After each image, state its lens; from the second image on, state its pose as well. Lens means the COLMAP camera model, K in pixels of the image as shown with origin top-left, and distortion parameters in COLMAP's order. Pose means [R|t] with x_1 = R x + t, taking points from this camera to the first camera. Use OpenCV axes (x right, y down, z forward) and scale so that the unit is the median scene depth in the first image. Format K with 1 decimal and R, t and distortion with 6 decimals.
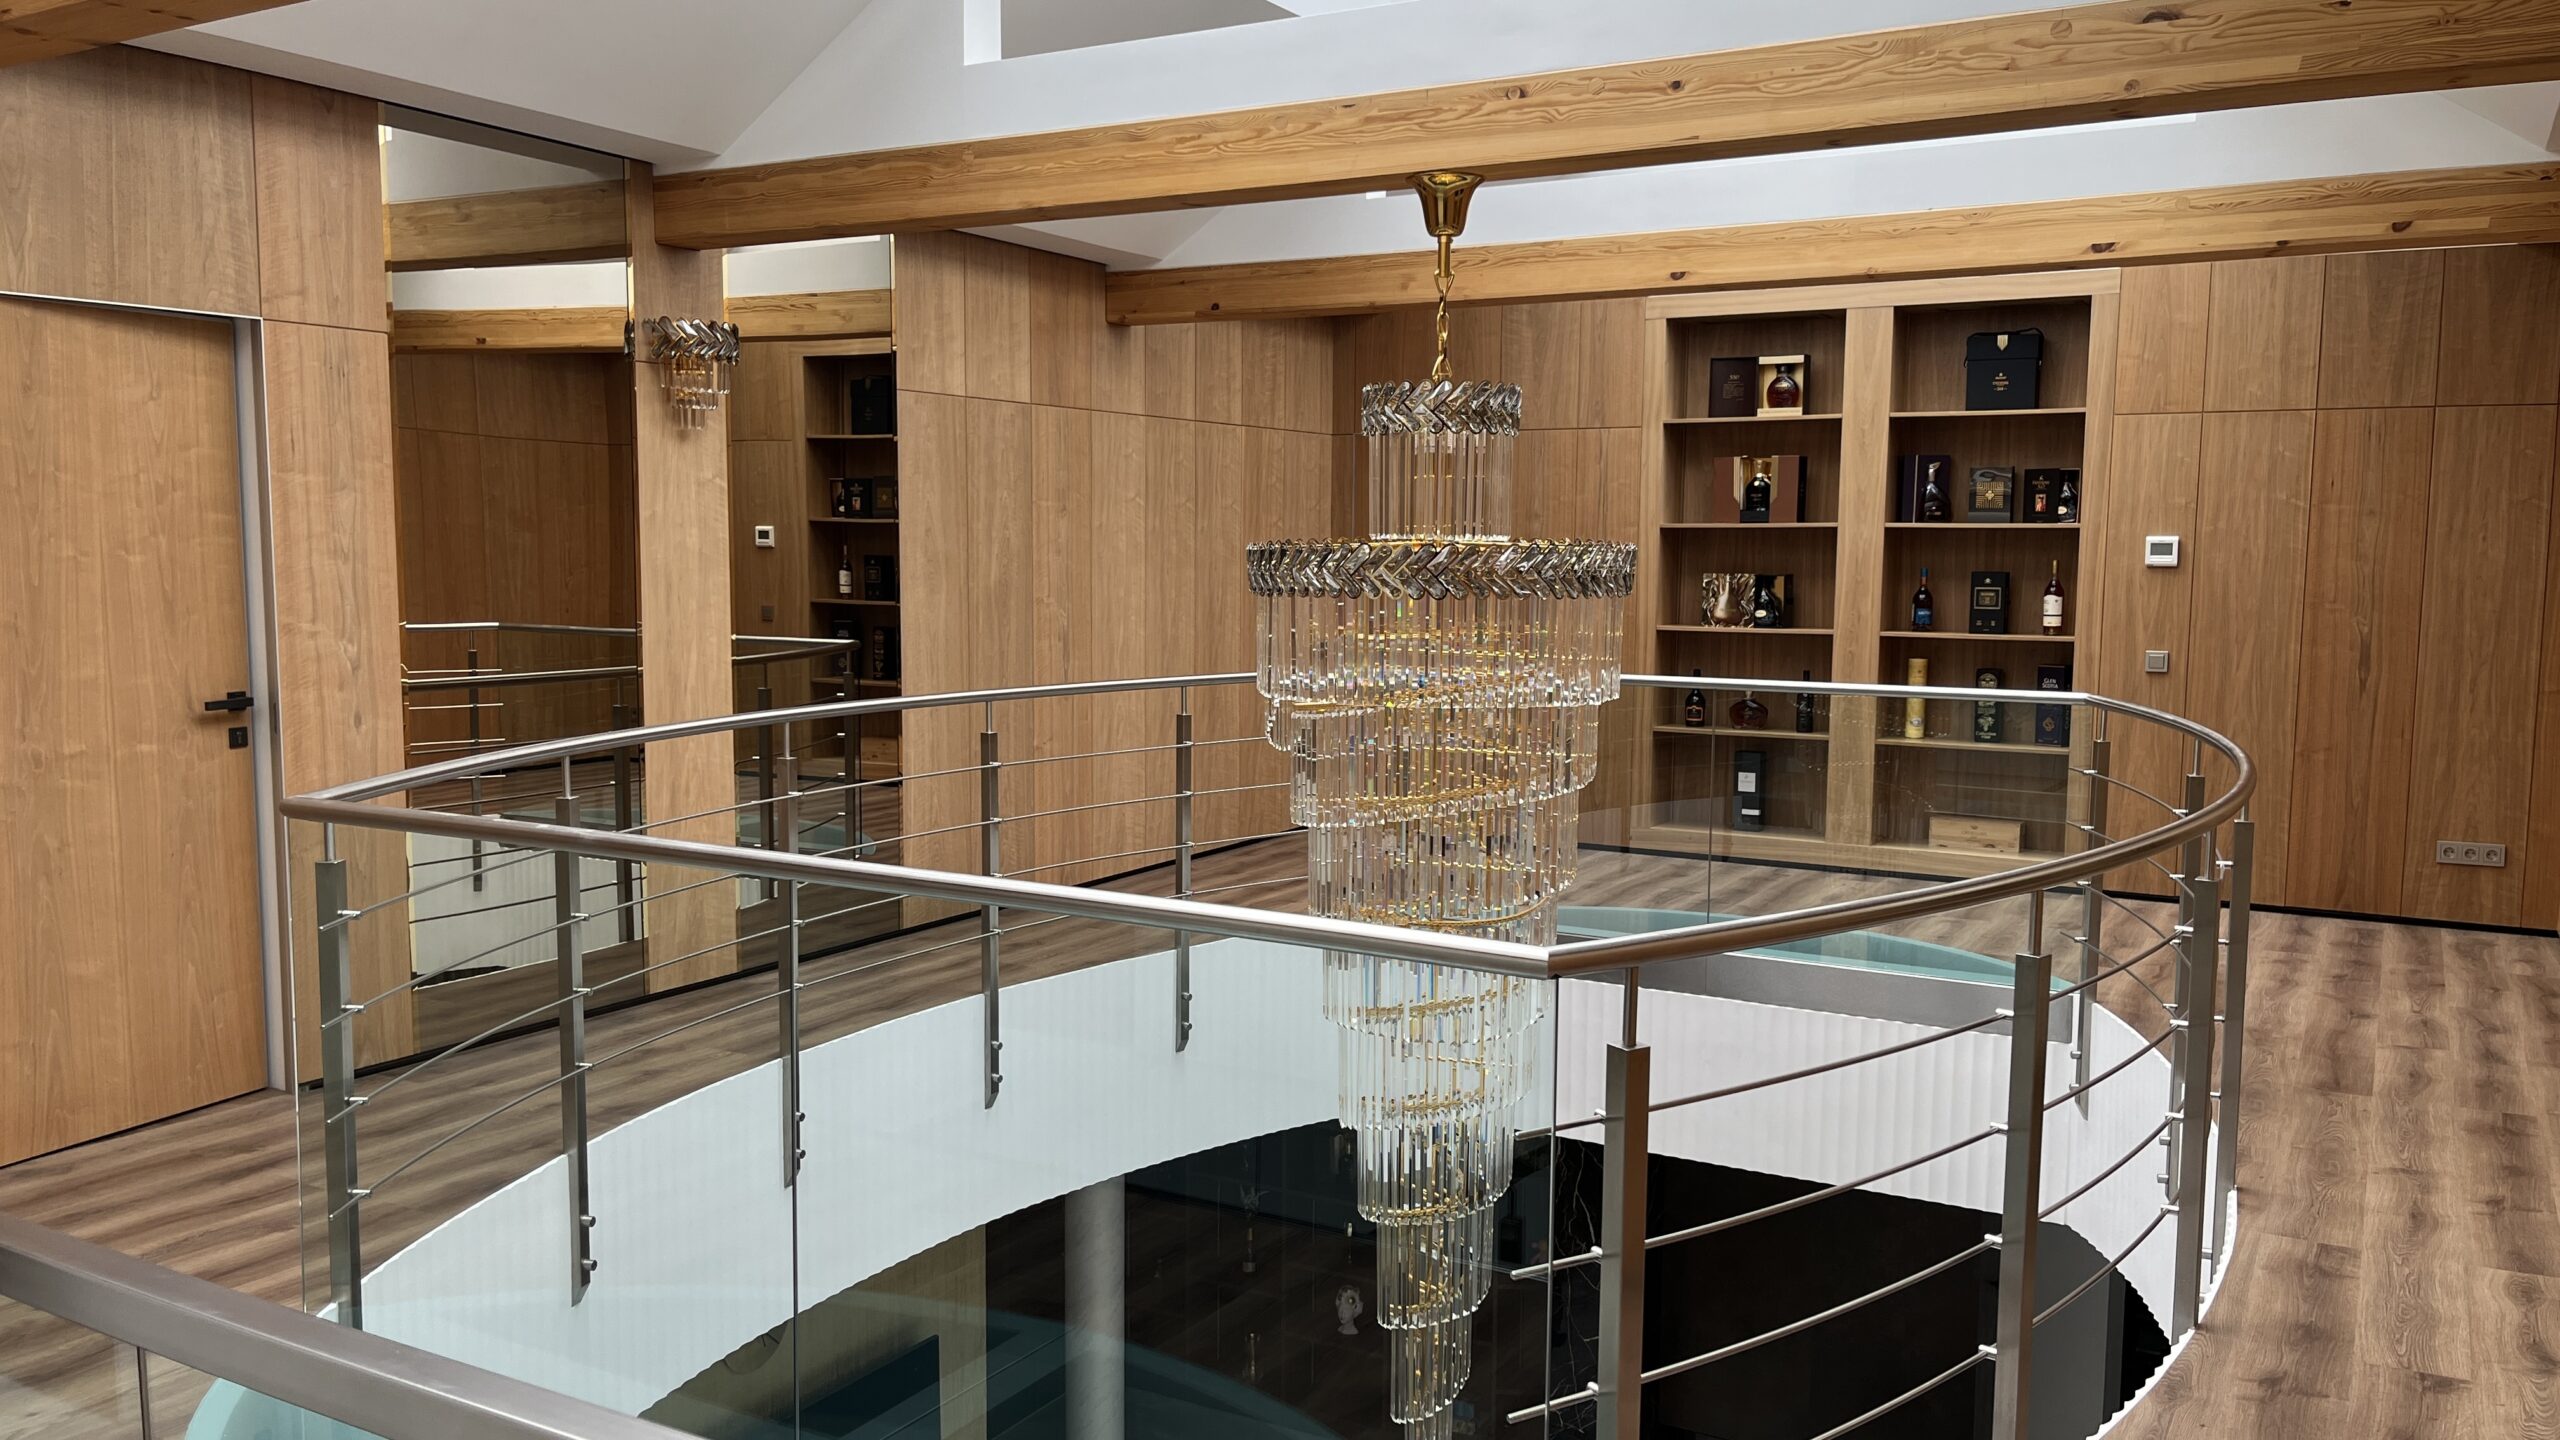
lens RADIAL K [[1944.5, 0, 1280.0], [0, 1944.5, 720.0], [0, 0, 1]] dist [0.062626, -0.104339]
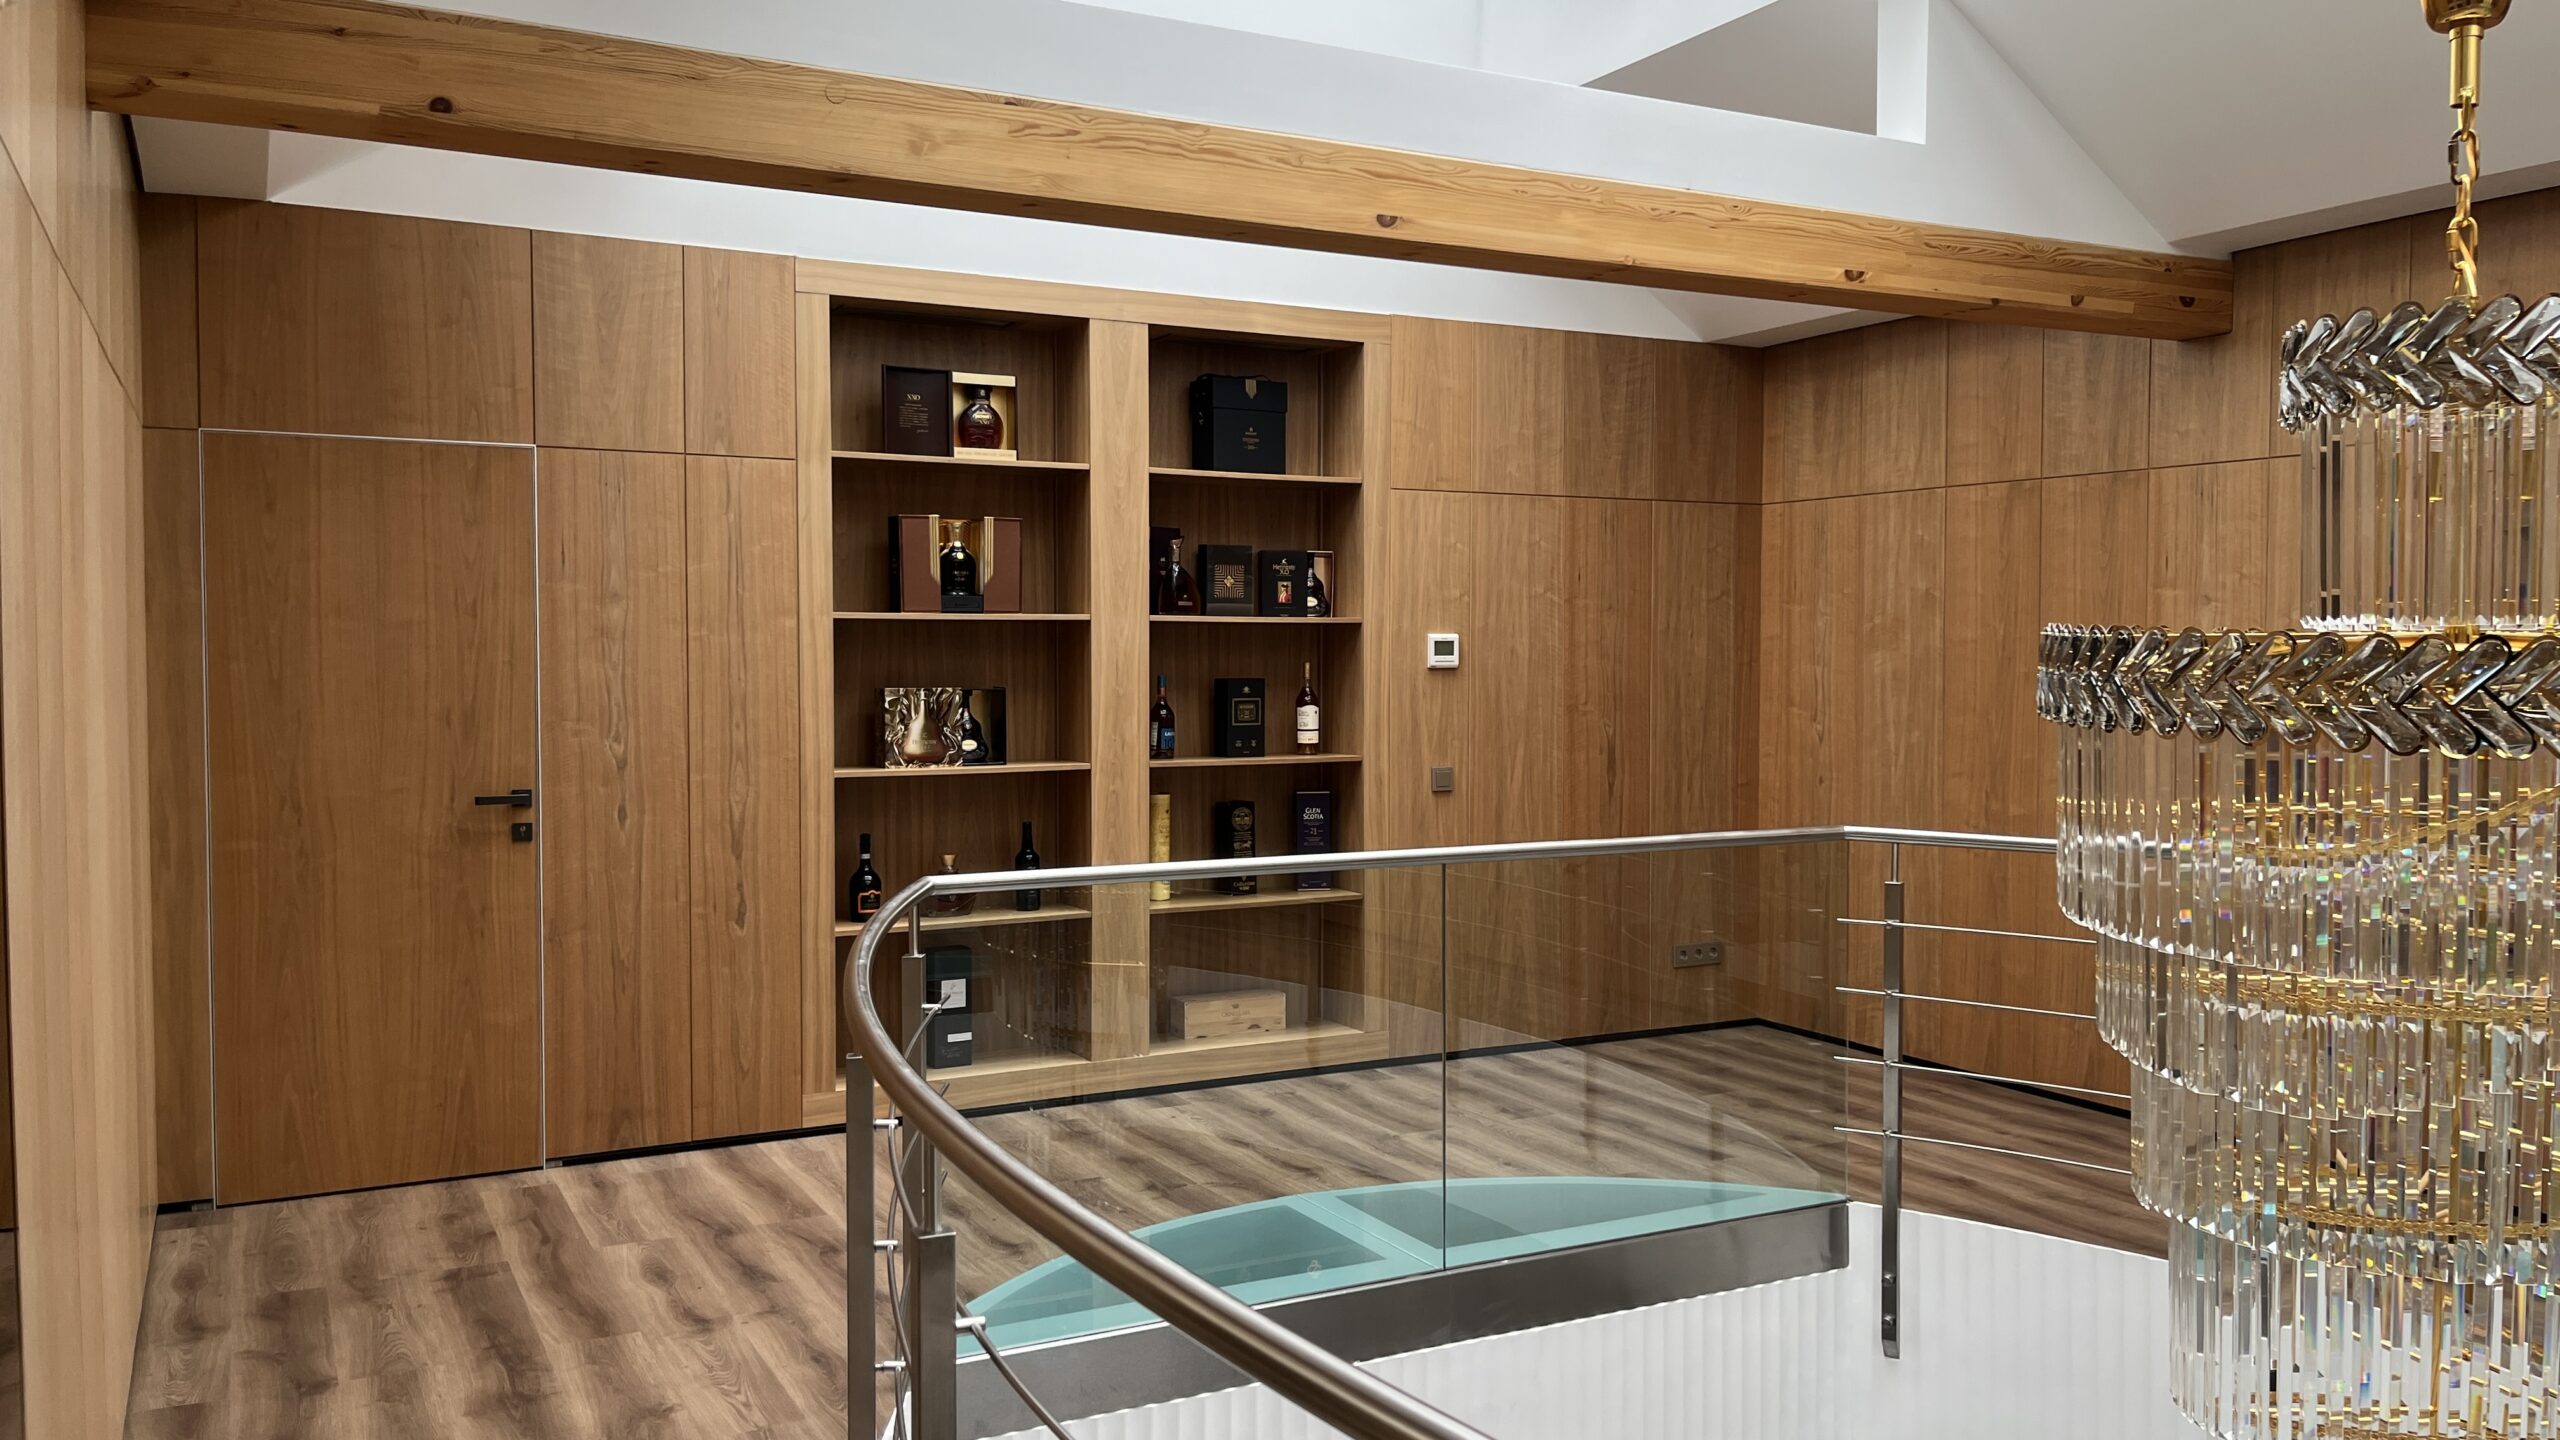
lens RADIAL K [[1944.5, 0, 1280.0], [0, 1944.5, 720.0], [0, 0, 1]] dist [0.062626, -0.104339]
pose [[0.518836, -0.037148, 0.854066, -0.313186], [0.082175, 0.996596, -0.006573, -0.055511], [-0.850915, 0.073593, 0.520122, 0.614036]]
